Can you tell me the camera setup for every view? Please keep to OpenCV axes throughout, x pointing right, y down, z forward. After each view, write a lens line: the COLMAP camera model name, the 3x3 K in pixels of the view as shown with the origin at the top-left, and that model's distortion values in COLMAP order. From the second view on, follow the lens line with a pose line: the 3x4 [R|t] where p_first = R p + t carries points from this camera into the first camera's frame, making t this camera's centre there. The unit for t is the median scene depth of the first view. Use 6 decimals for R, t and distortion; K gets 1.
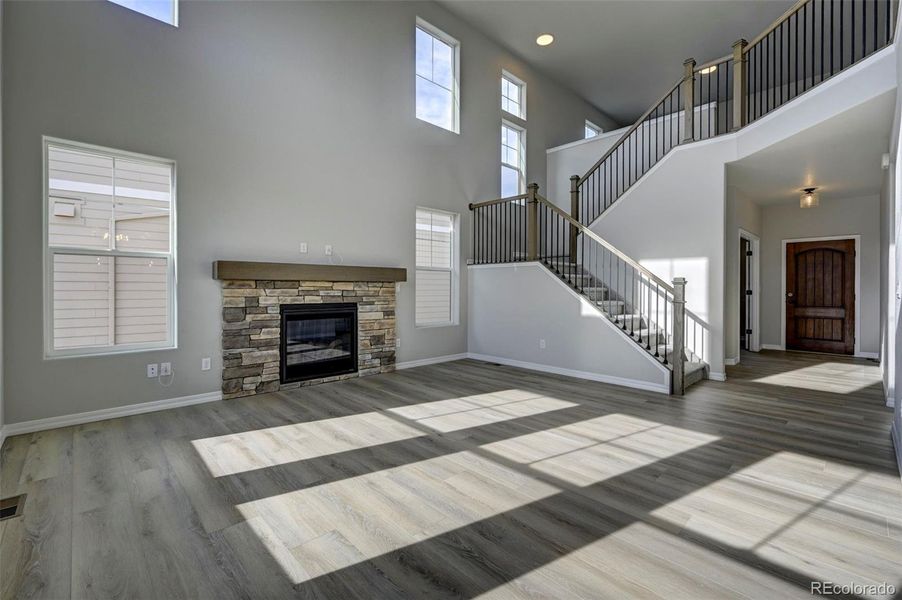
lens RADIAL K [[400.7, 0, 453.7], [0, 400.7, 291.5], [0, 0, 1]] dist [-0.001054, -0.000517]
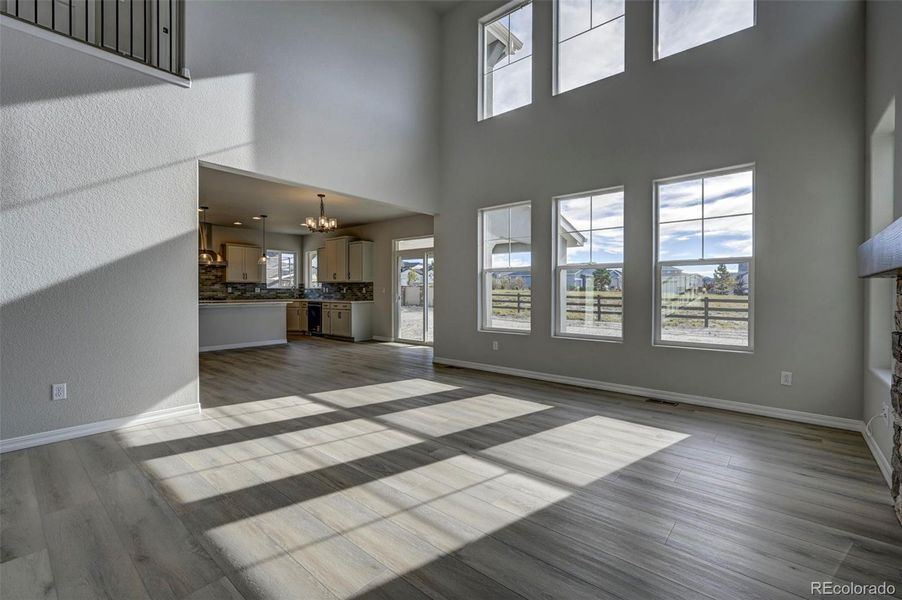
lens RADIAL K [[400.7, 0, 453.7], [0, 400.7, 291.5], [0, 0, 1]] dist [-0.001054, -0.000517]
pose [[-0.995729, -0.004373, -0.092216, 0.056717], [-0.005395, 0.999927, 0.010843, -0.015407], [0.092162, 0.011294, -0.995680, 1.463934]]
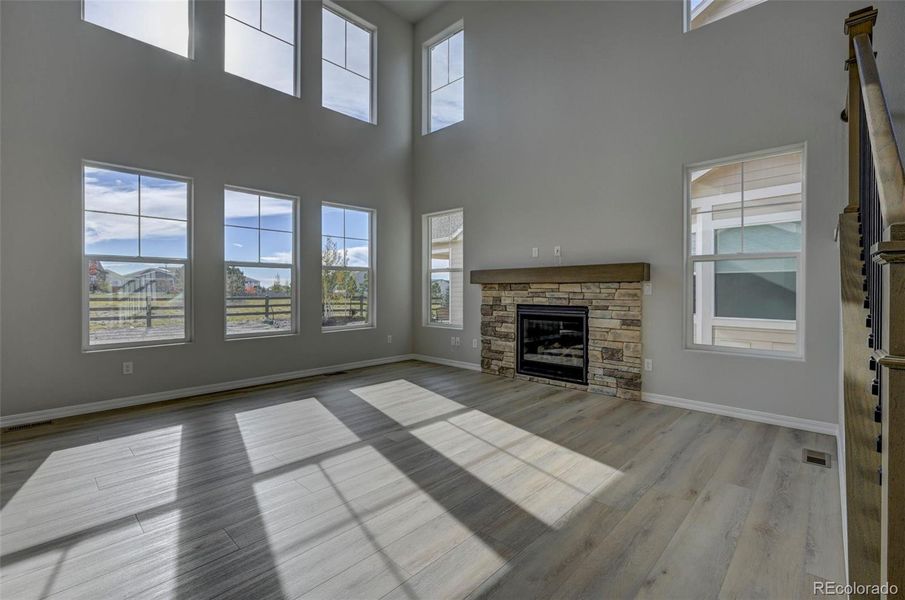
lens RADIAL K [[402.0, 0, 455.2], [0, 402.0, 291.5], [0, 0, 1]] dist [-0.001054, -0.000517]
pose [[0.048960, 0.001658, -0.998799, 0.785080], [-0.007825, 0.999969, 0.001277, -0.004872], [0.998770, 0.007753, 0.048971, 0.836127]]
